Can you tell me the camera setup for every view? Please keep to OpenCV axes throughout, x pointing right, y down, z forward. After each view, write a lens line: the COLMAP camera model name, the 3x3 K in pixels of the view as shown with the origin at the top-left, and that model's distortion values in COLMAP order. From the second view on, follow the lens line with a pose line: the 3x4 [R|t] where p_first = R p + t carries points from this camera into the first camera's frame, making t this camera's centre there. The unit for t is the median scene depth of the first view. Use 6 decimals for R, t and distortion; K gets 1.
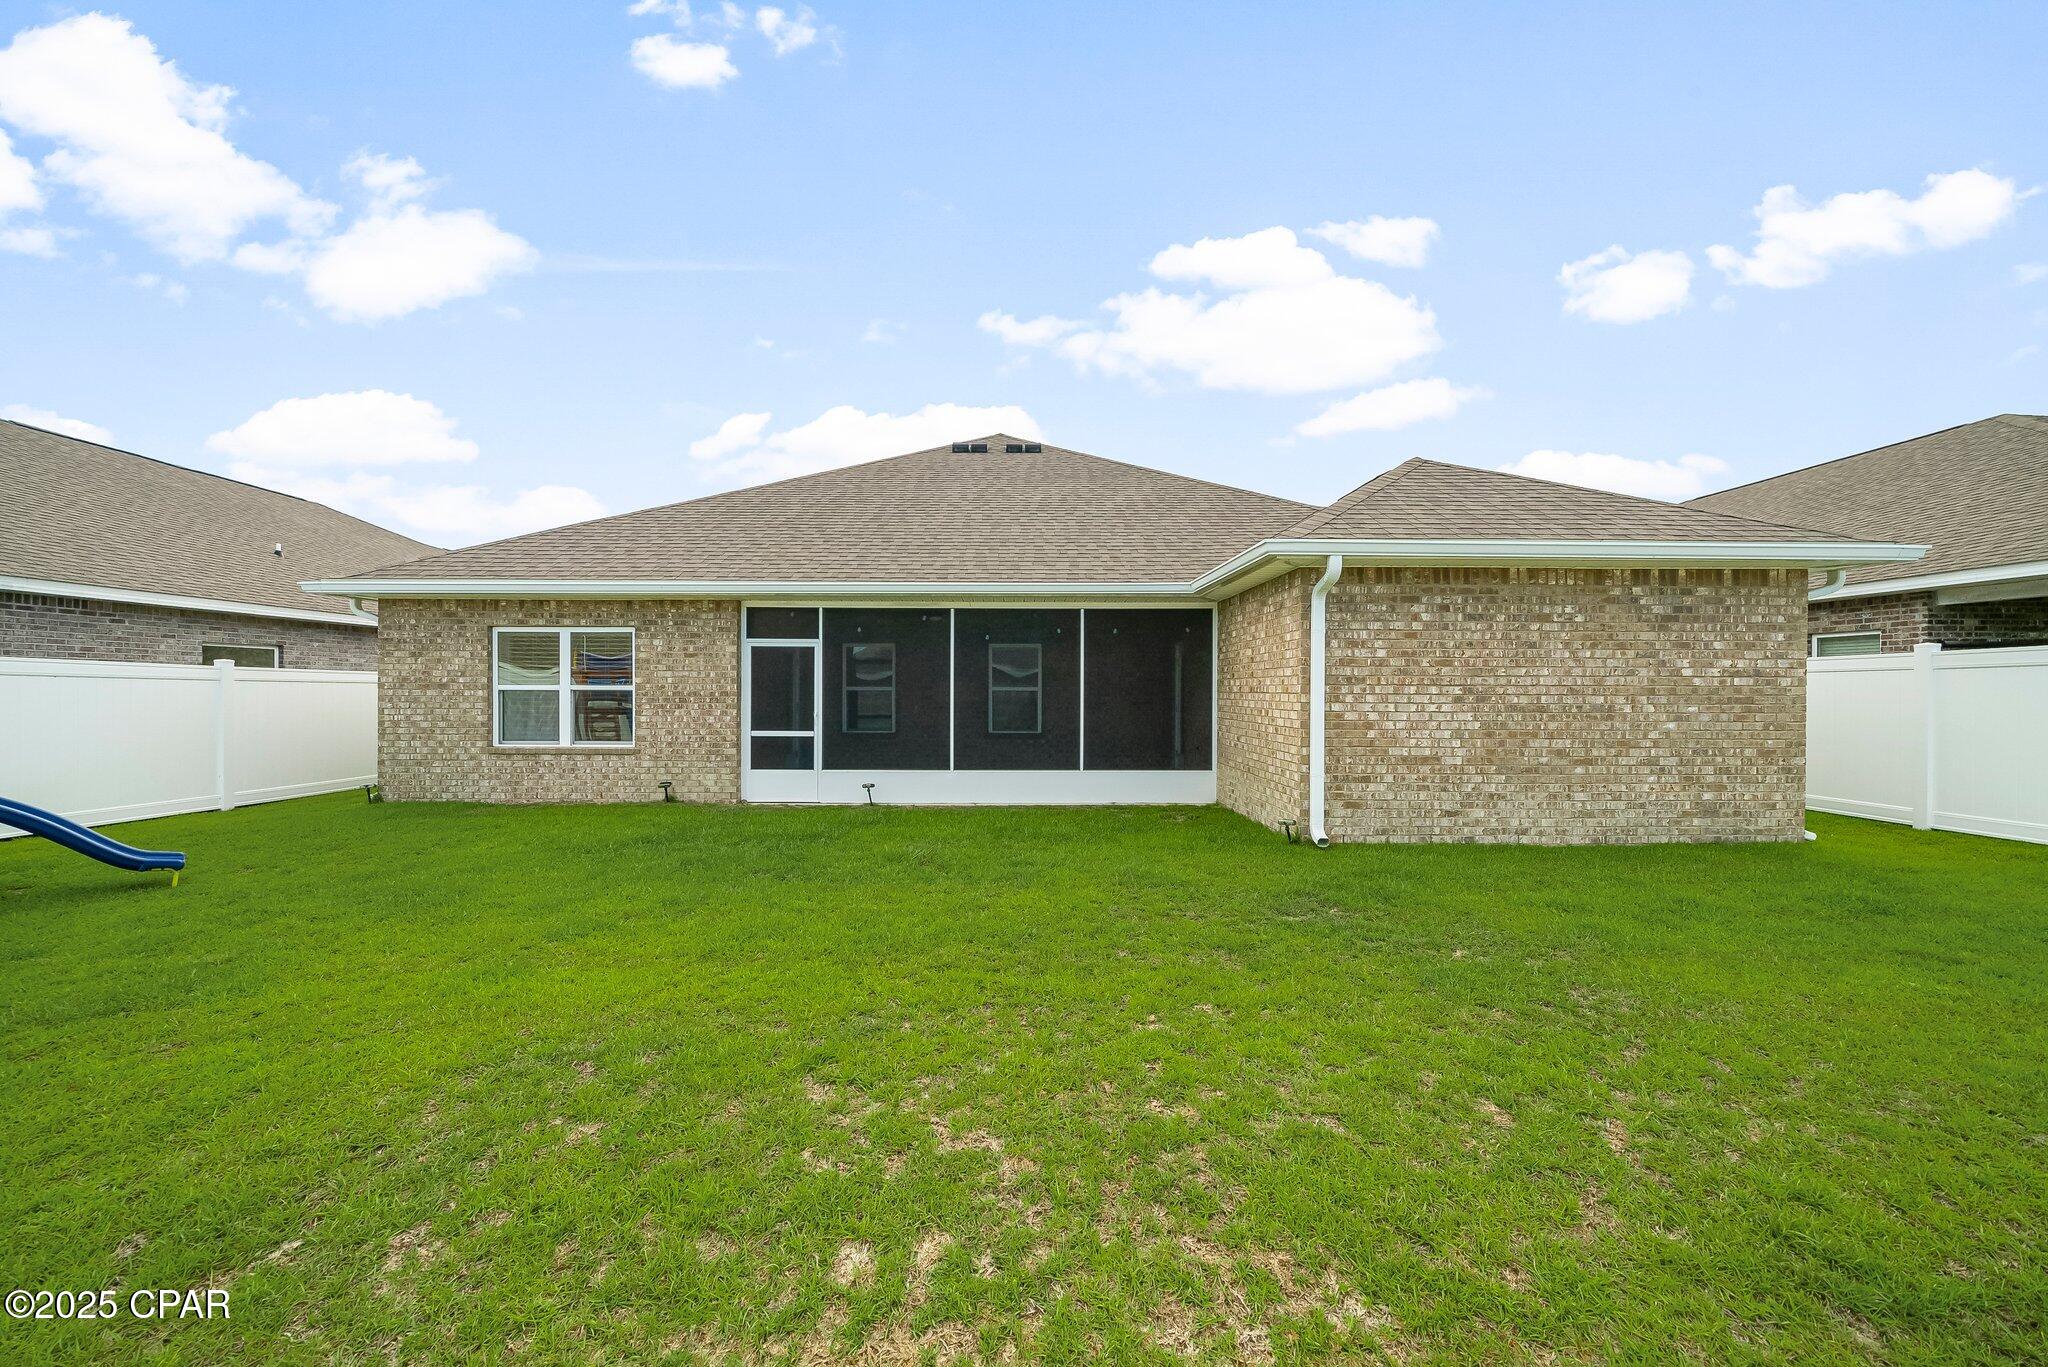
lens RADIAL K [[715.8, 0, 1016.4], [0, 715.8, 690.1], [0, 0, 1]] dist [-0.001128, -0.000185]
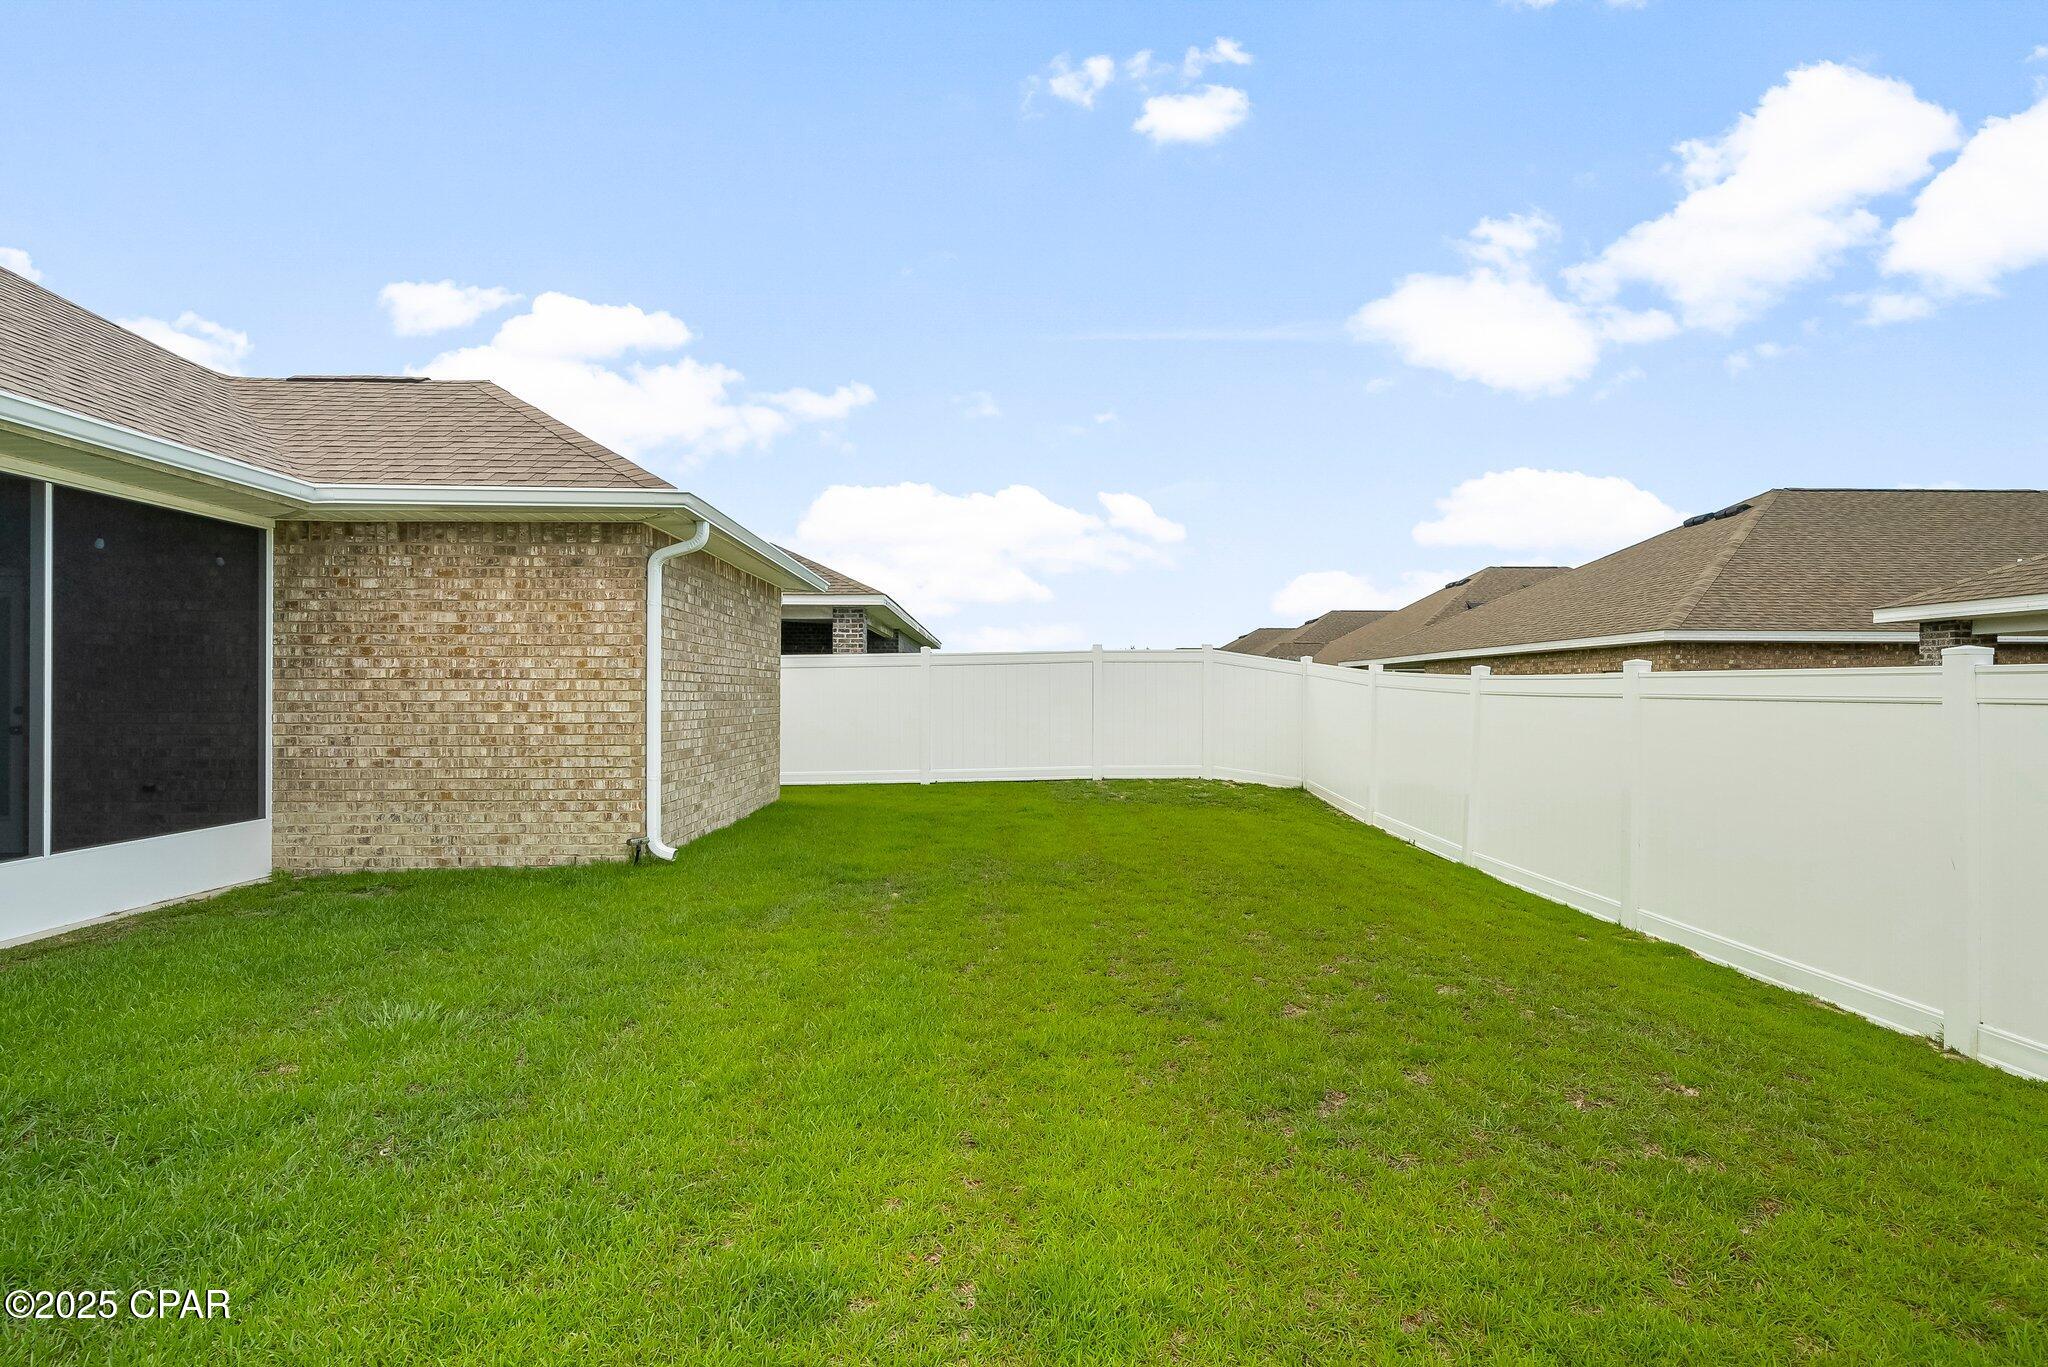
lens RADIAL K [[1016.2, 0, 1019.5], [0, 1016.2, 698.6], [0, 0, 1]] dist [0.002726, 0.000584]
pose [[-0.017951, -0.005563, 0.999823, -0.545140], [-0.000322, 0.999985, 0.005558, 0.014316], [-0.999839, -0.000223, -0.017952, 0.430335]]
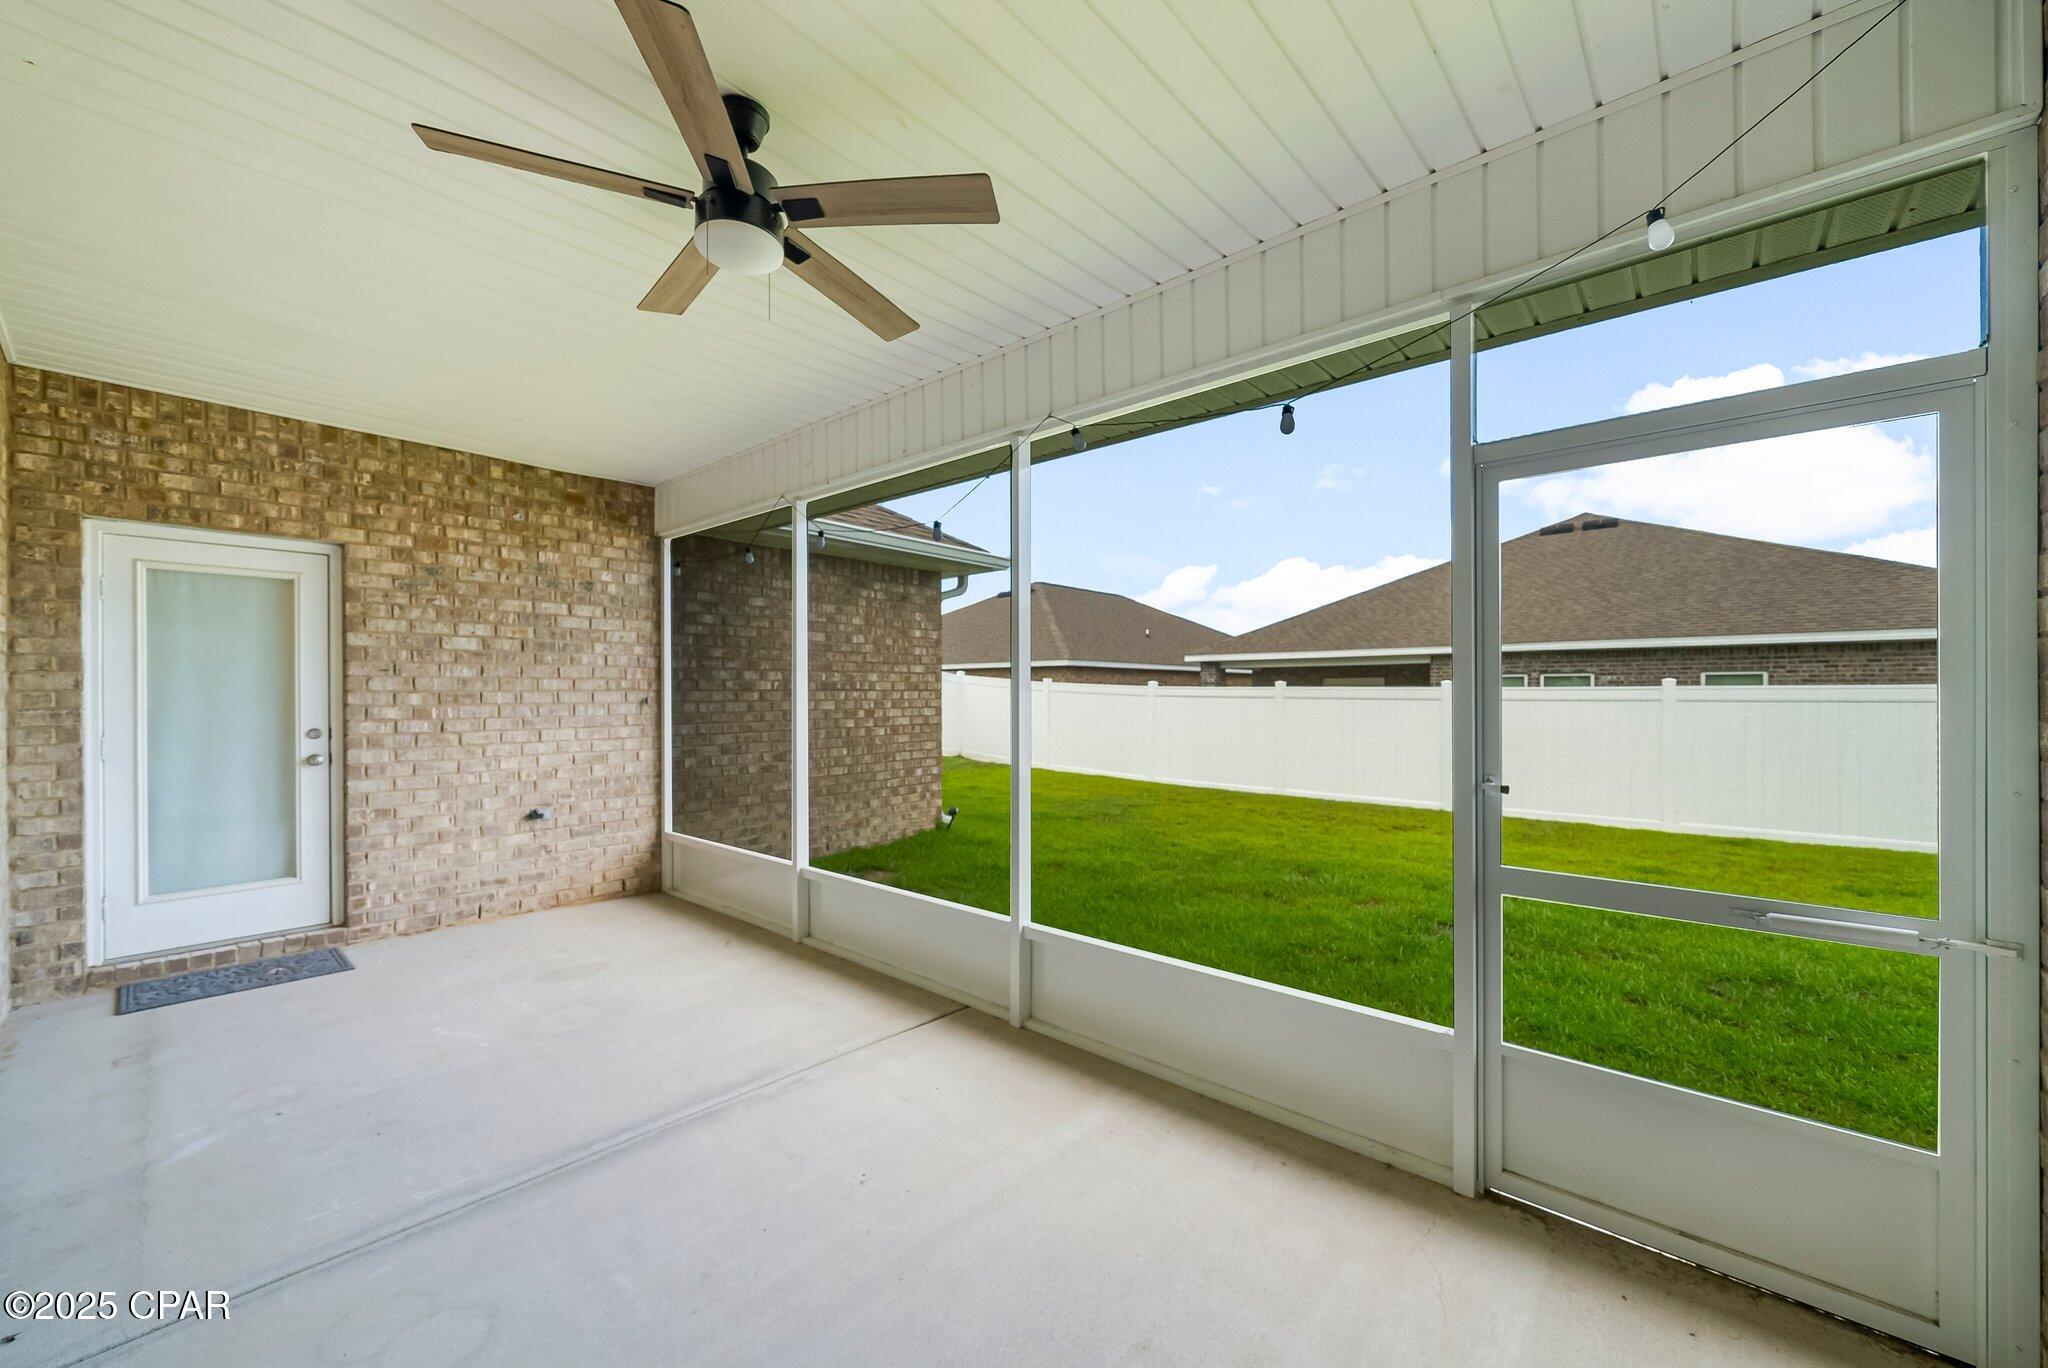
lens RADIAL K [[786.2, 0, 1018.6], [0, 786.2, 698.7], [0, 0, 1]] dist [-0.008563, -0.000057]
pose [[-0.756416, -0.003694, 0.654080, -0.331583], [0.003267, 0.999950, 0.009426, 0.004463], [-0.654083, 0.009267, -0.756366, 1.311318]]
